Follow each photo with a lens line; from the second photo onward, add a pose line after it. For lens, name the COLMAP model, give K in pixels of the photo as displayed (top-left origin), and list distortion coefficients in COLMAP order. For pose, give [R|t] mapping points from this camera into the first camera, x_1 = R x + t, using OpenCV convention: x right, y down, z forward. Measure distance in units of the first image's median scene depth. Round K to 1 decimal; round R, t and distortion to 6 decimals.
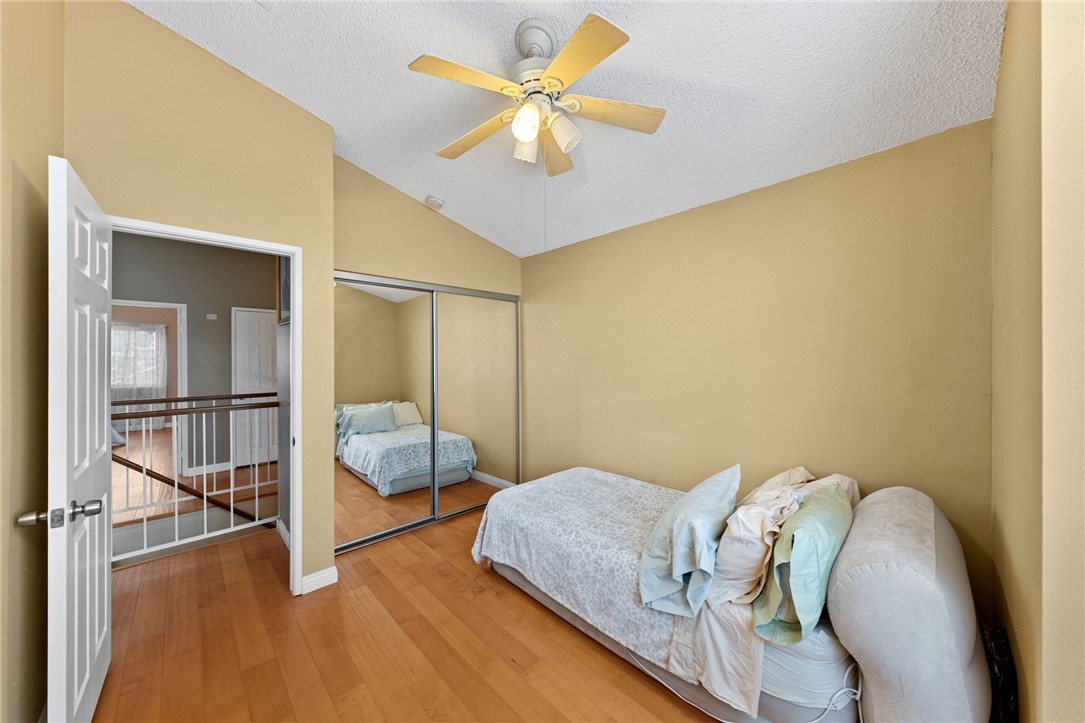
lens RADIAL K [[369.6, 0, 543.9], [0, 369.6, 361.1], [0, 0, 1]] dist [-0.007613, 0.000618]
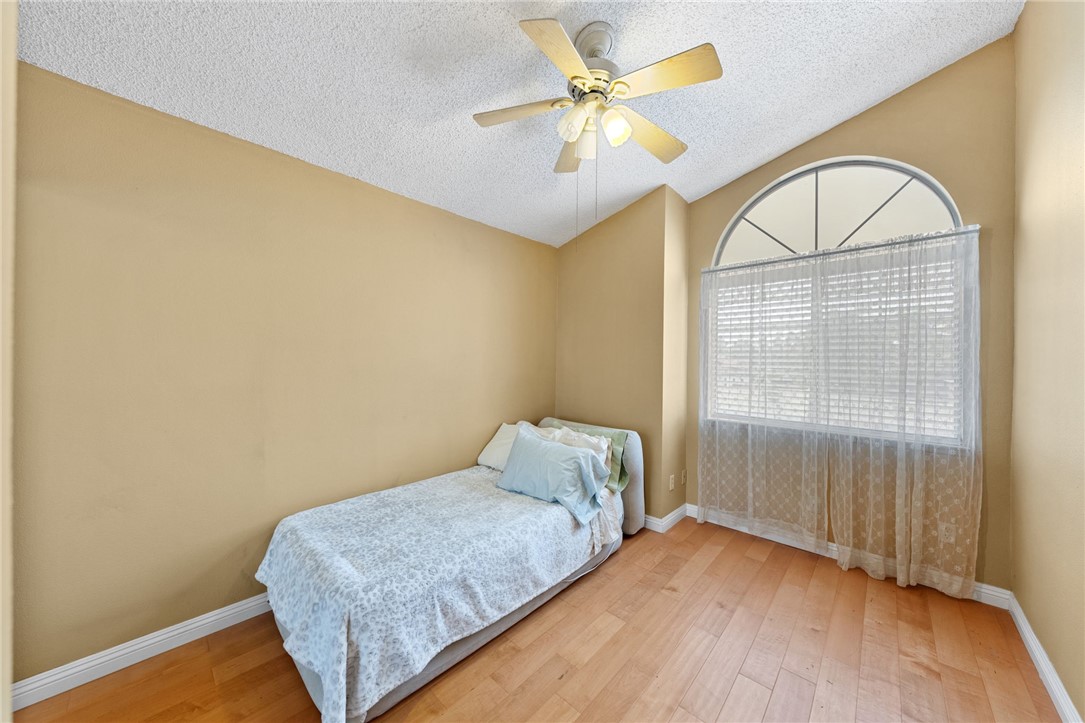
lens RADIAL K [[369.6, 0, 541.6], [0, 369.6, 363.6], [0, 0, 1]] dist [-0.007613, 0.000618]
pose [[-0.050392, -0.003596, 0.998723, -0.818349], [-0.005879, 0.999977, 0.003303, 0.035621], [-0.998712, -0.005705, -0.050412, 0.917370]]
